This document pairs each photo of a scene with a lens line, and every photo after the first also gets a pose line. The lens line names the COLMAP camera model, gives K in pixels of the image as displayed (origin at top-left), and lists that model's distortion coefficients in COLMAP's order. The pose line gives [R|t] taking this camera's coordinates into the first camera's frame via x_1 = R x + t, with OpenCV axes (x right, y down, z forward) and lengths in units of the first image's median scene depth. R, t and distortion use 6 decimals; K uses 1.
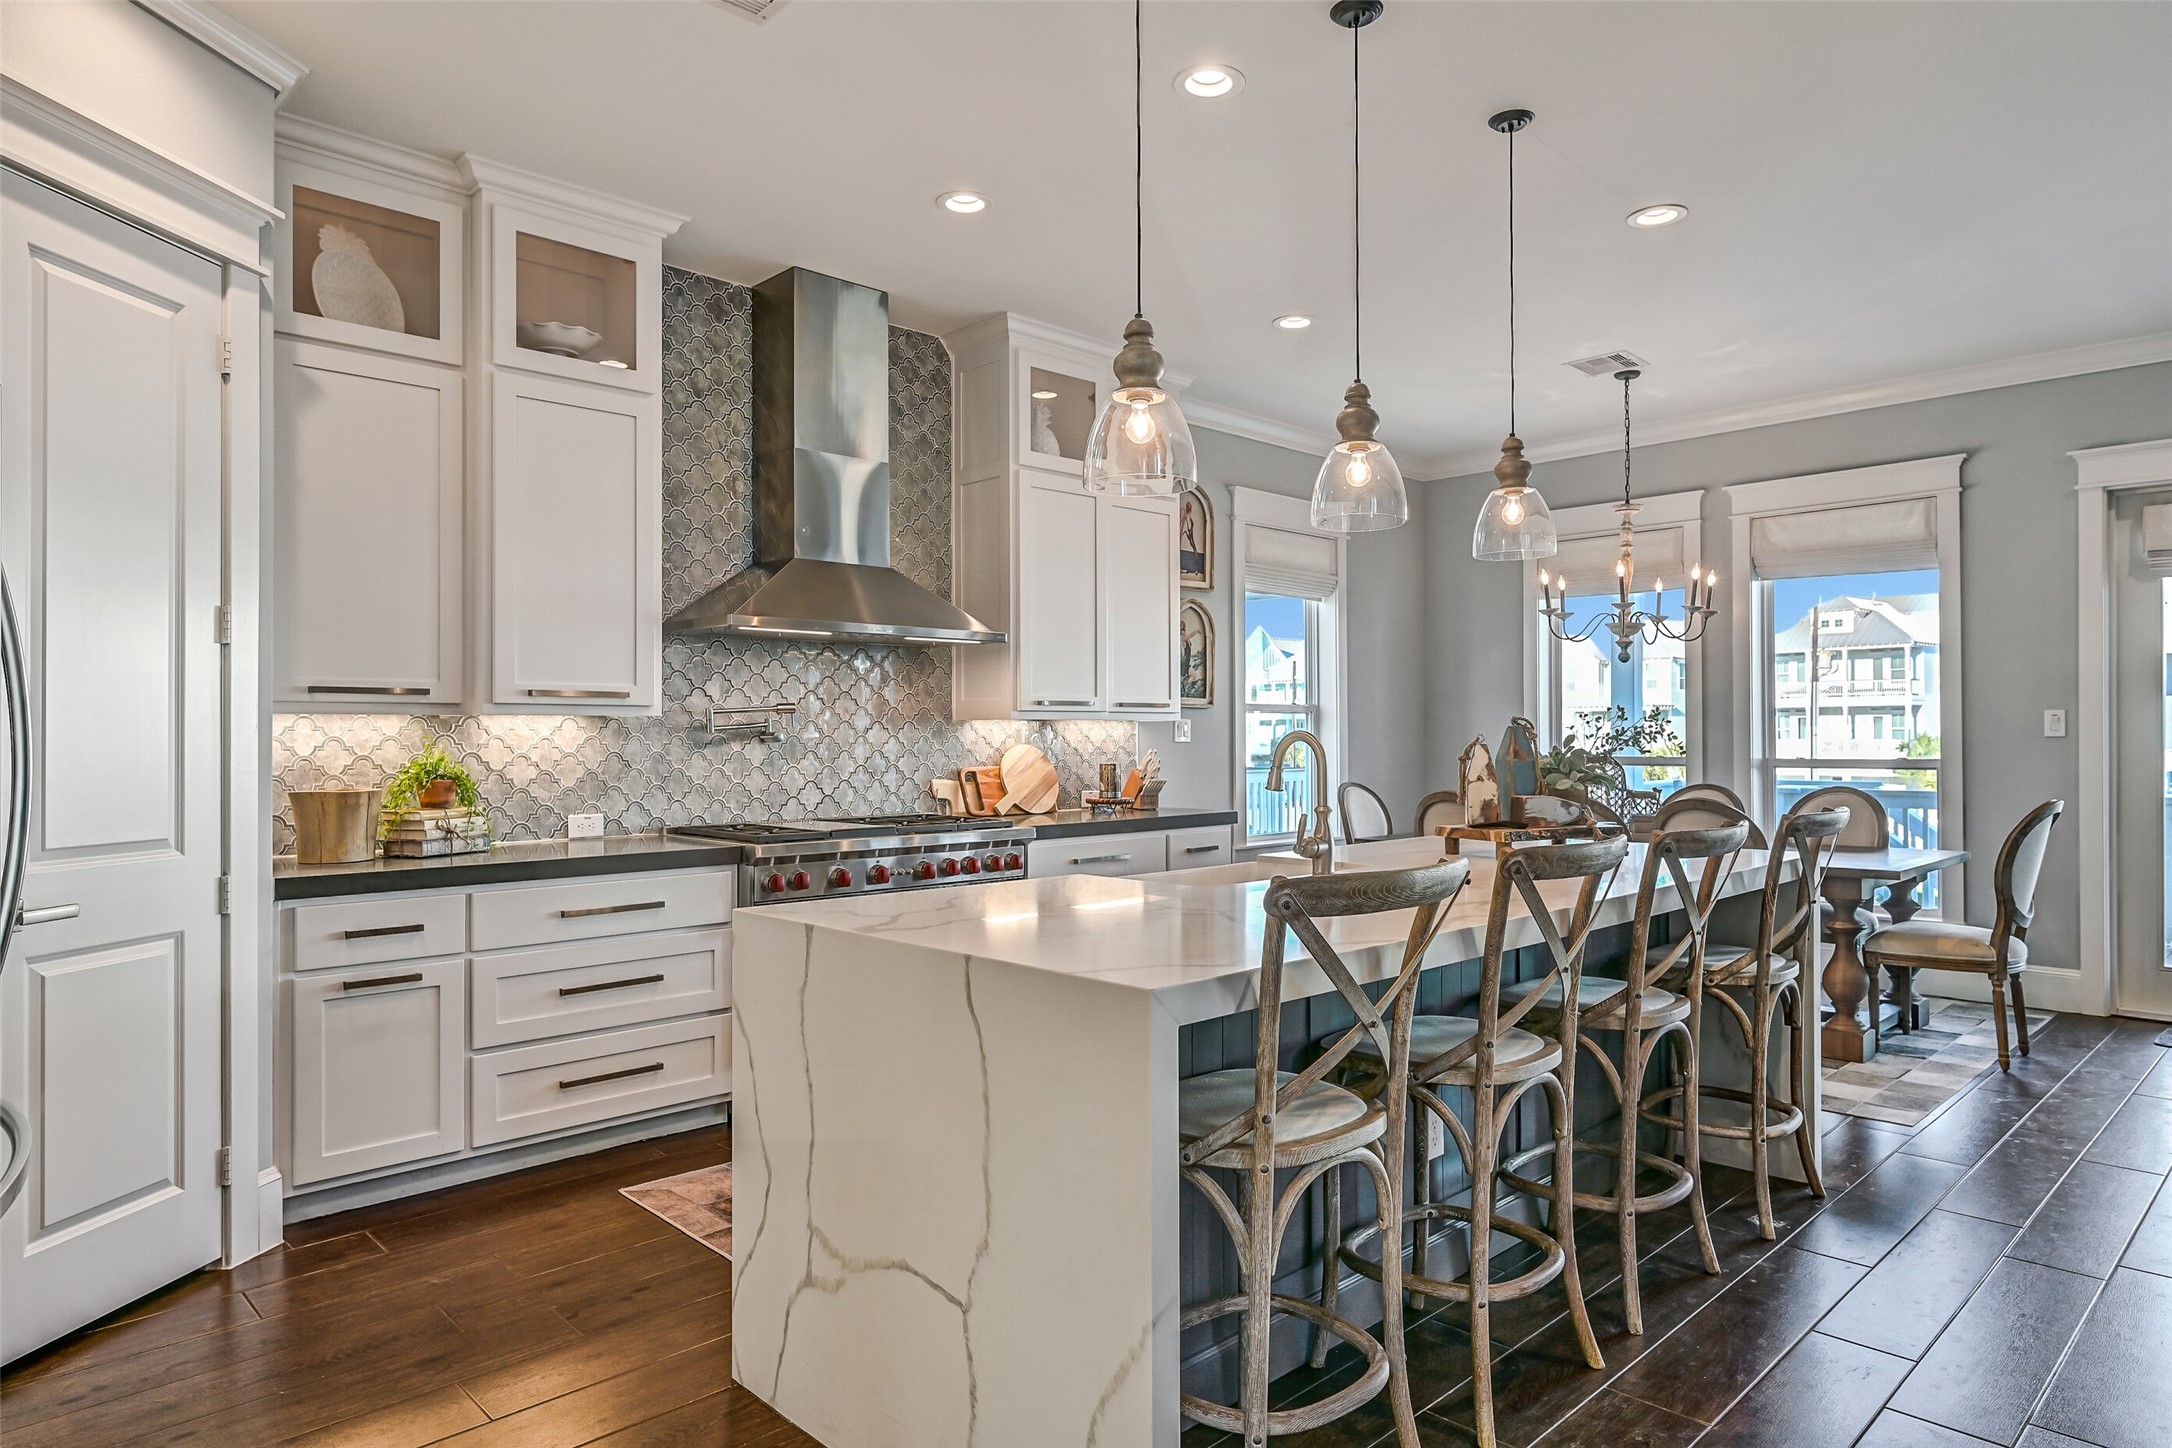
lens RADIAL K [[1283.4, 0, 1101.7], [0, 1283.4, 733.2], [0, 0, 1]] dist [-0.006590, 0.001304]
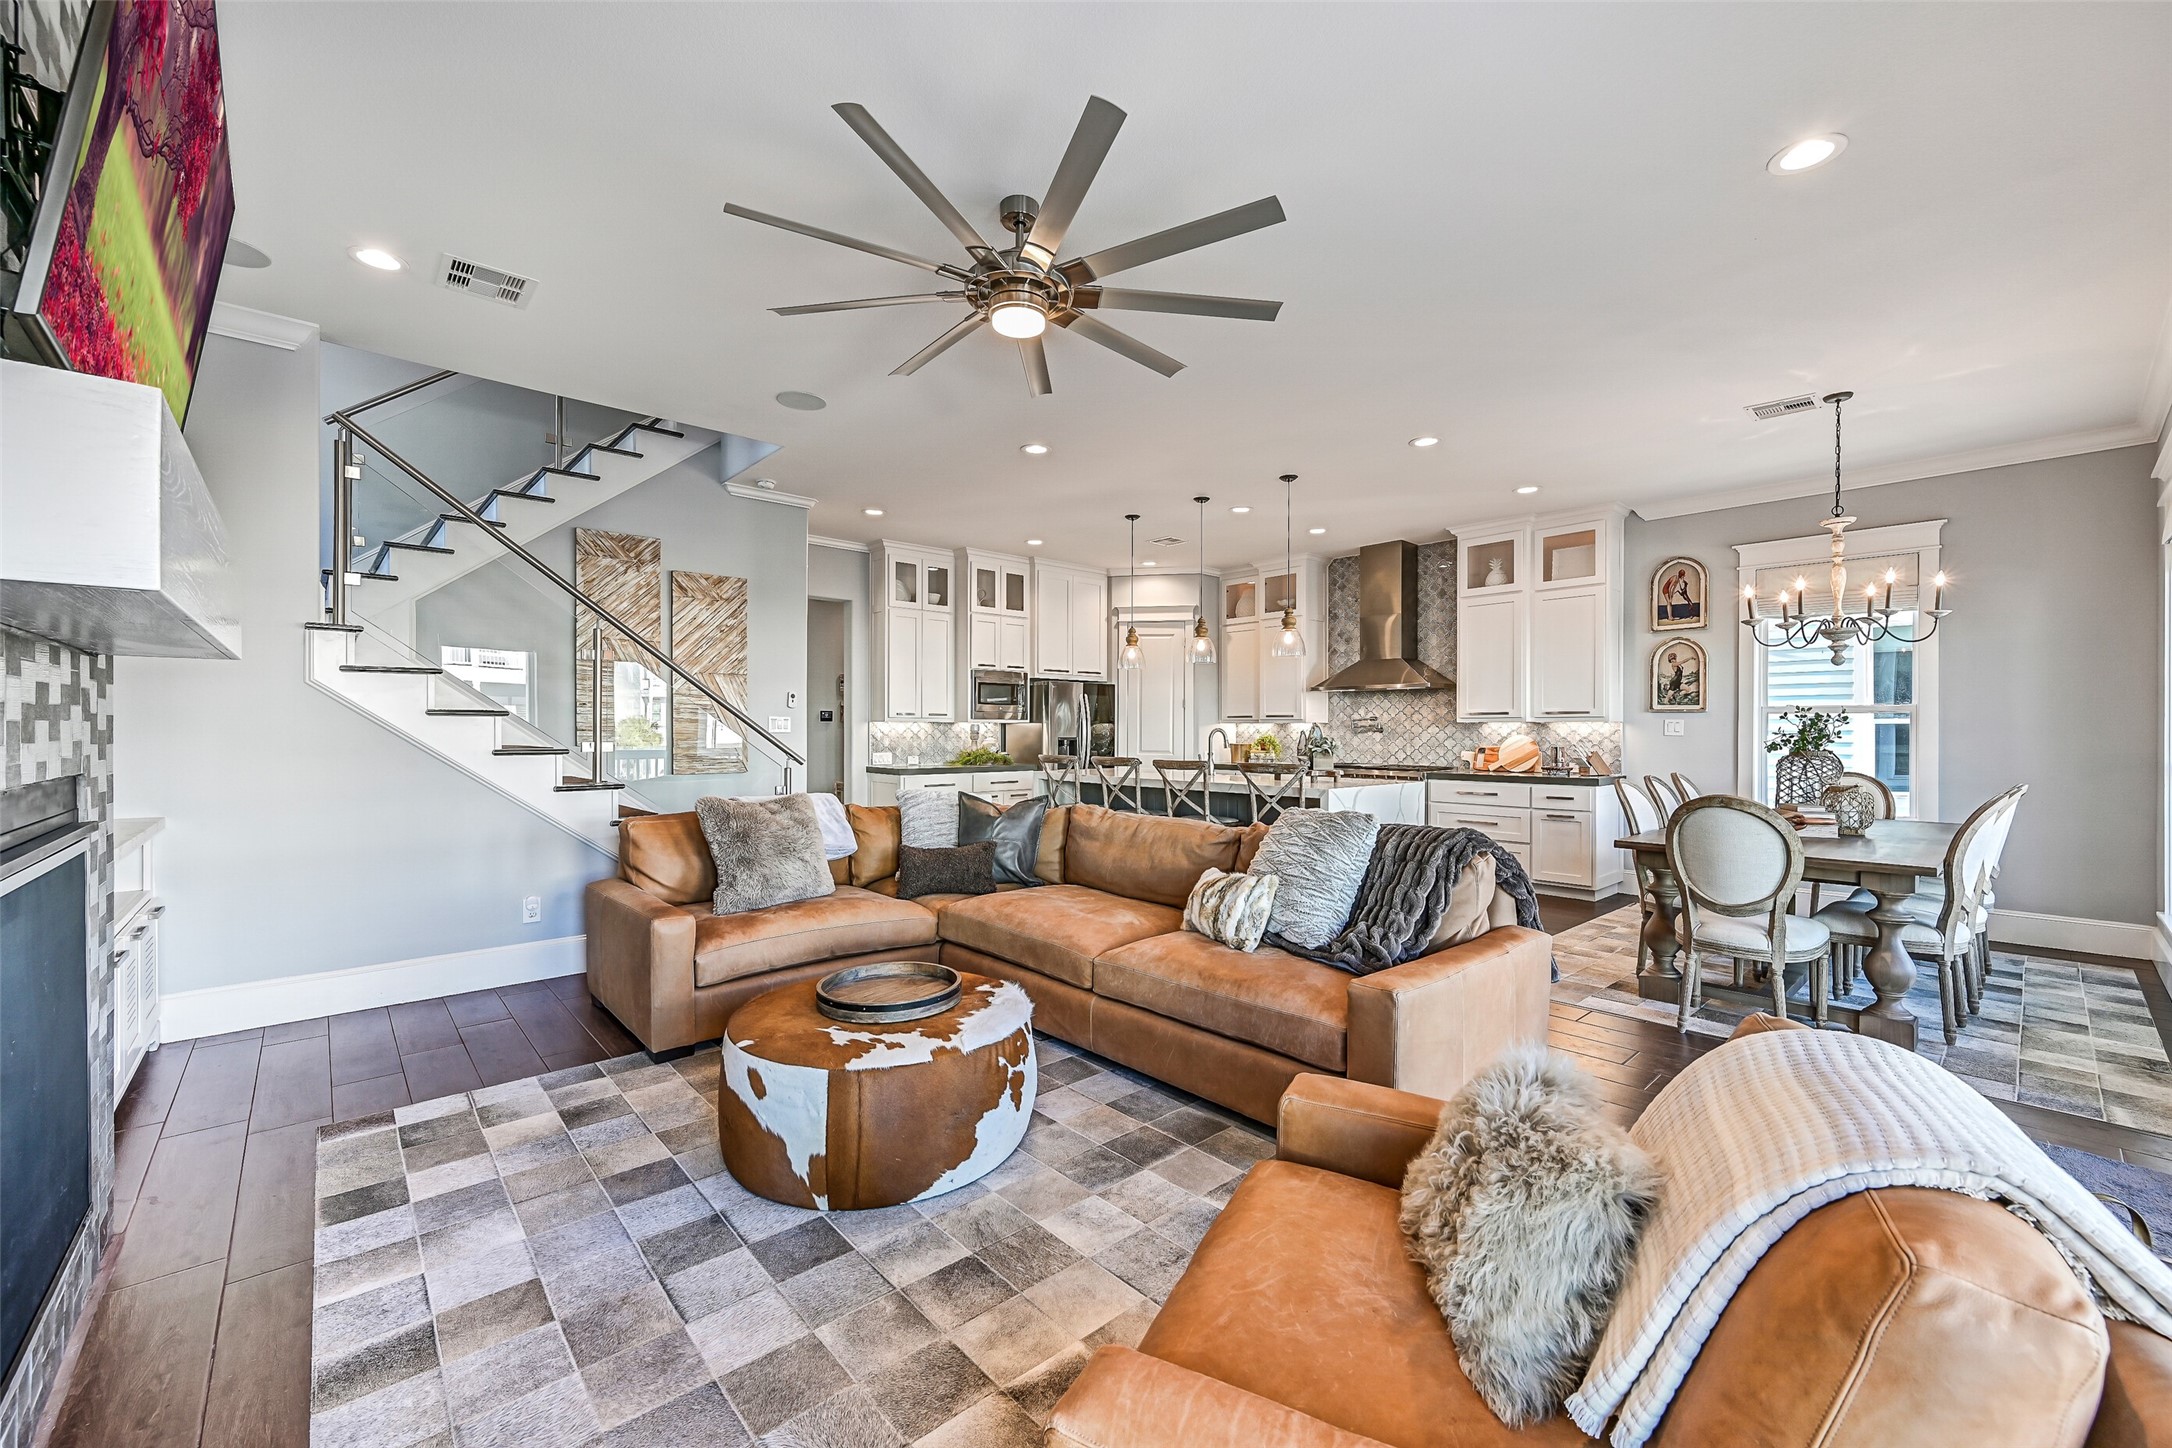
lens RADIAL K [[857.6, 0, 1084.2], [0, 857.6, 729.9], [0, 0, 1]] dist [-0.002657, 0.001335]
pose [[-0.047907, 0.004910, -0.998840, 1.379210], [-0.001444, 0.999987, 0.004985, -0.004812], [0.998851, 0.001682, -0.047900, 0.492318]]
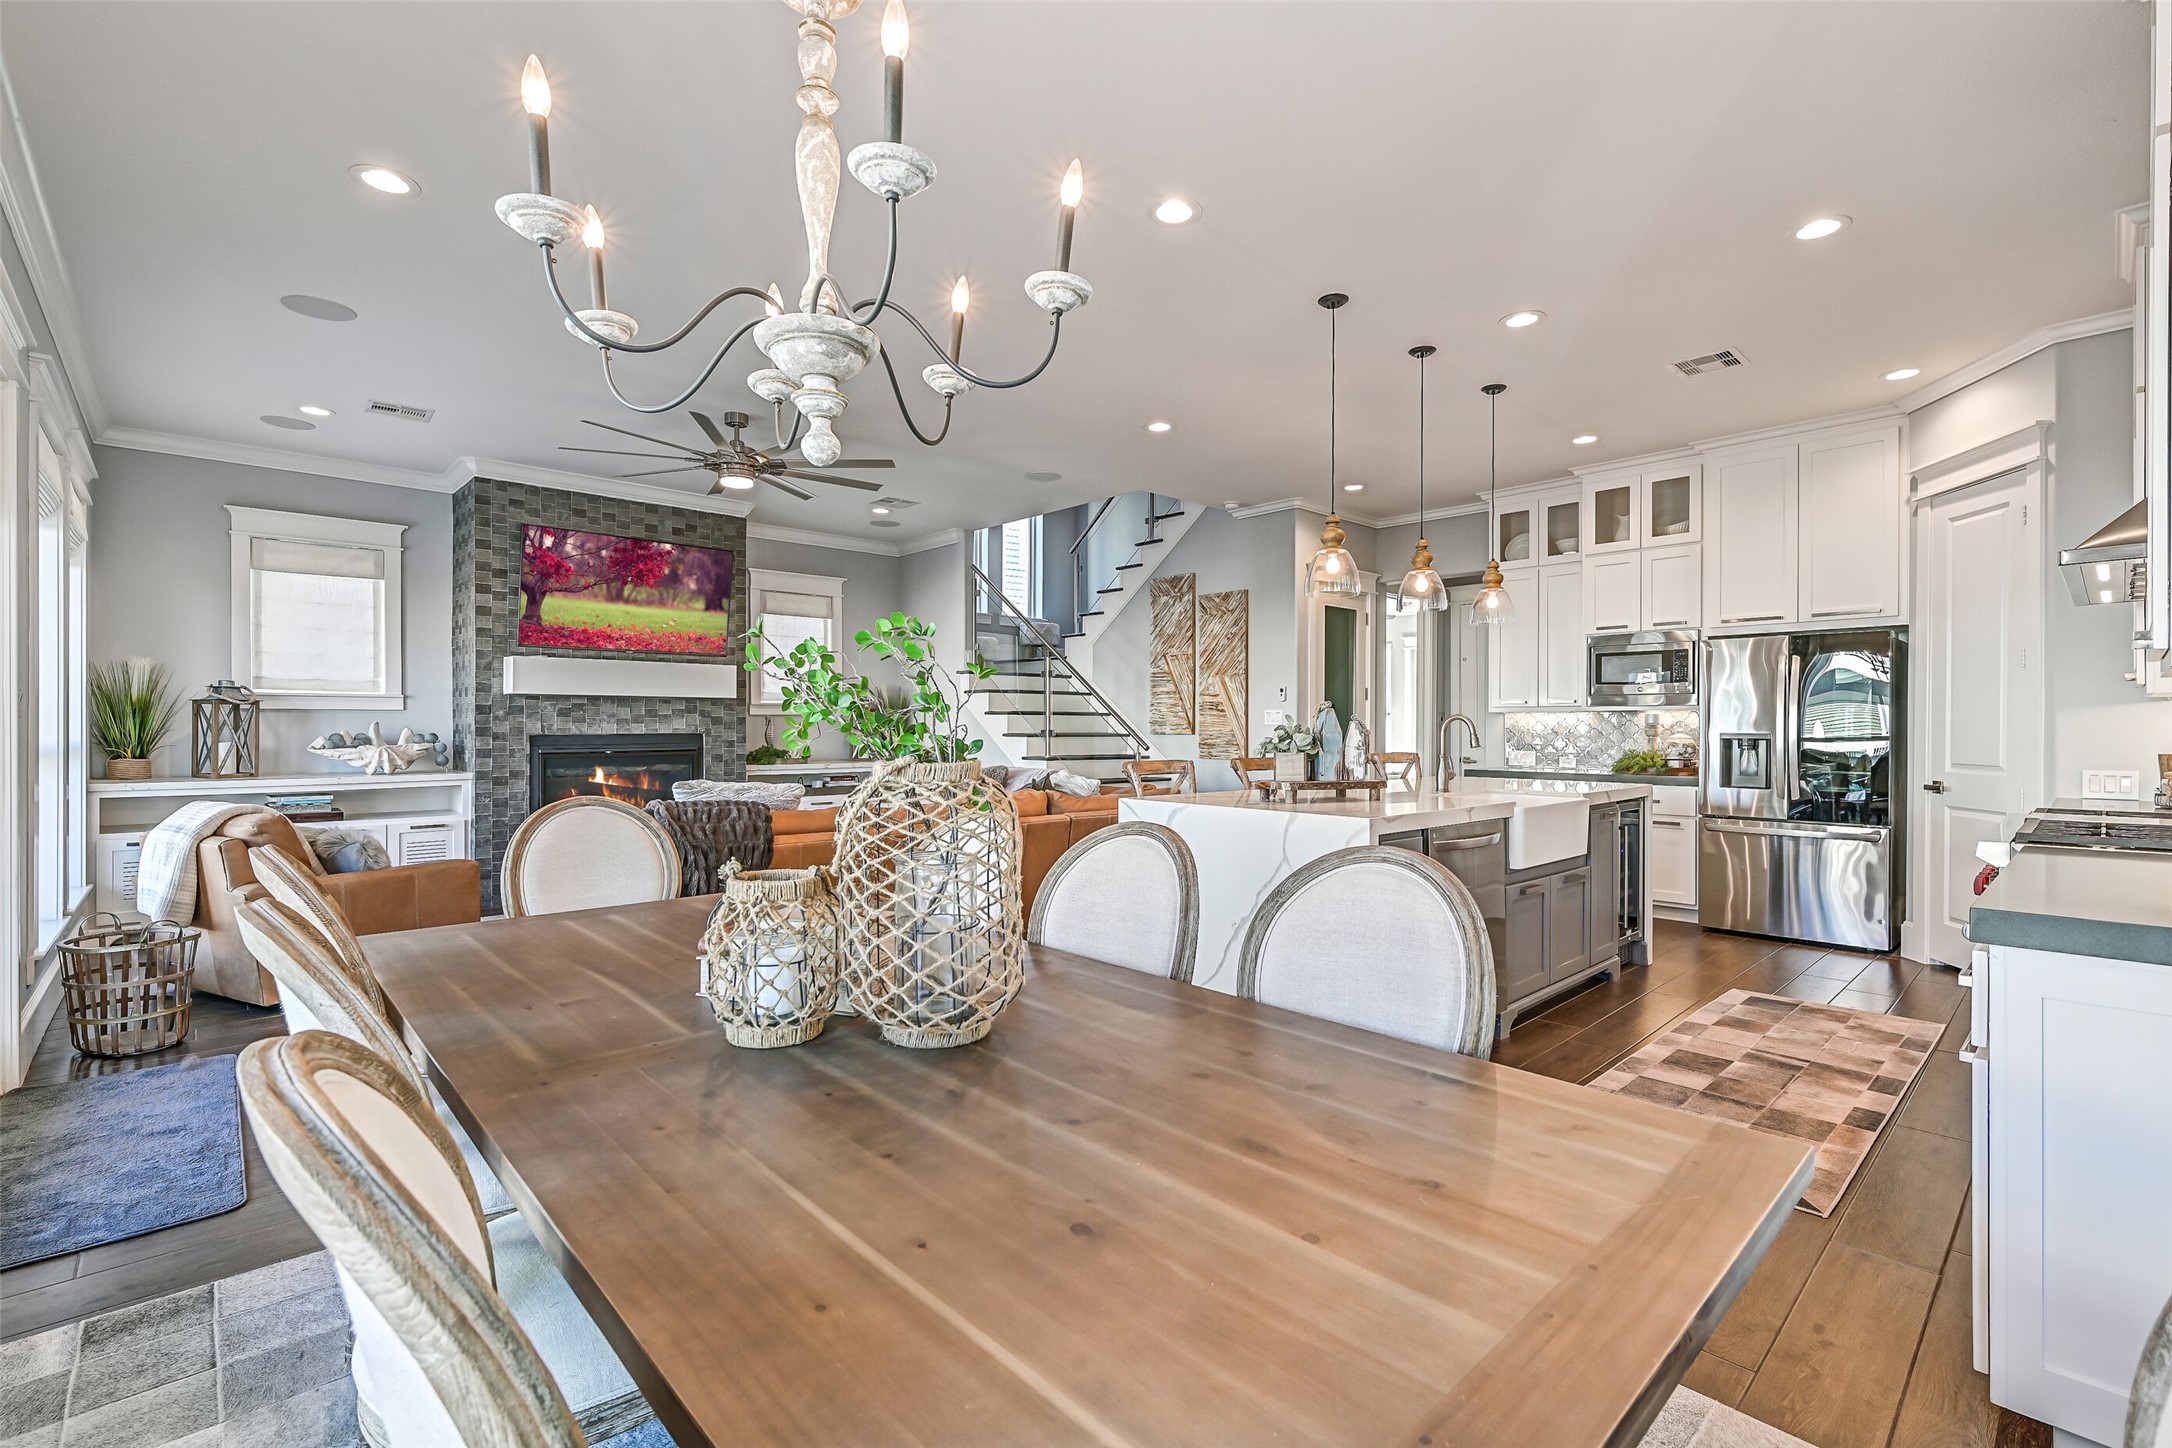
lens RADIAL K [[964.7, 0, 1089.9], [0, 964.7, 721.9], [0, 0, 1]] dist [0.002671, 0.000278]
pose [[-0.999750, 0.001798, 0.022289, 0.413456], [0.001603, 0.999960, -0.008778, 0.012974], [-0.022304, -0.008740, -0.999713, 1.492848]]
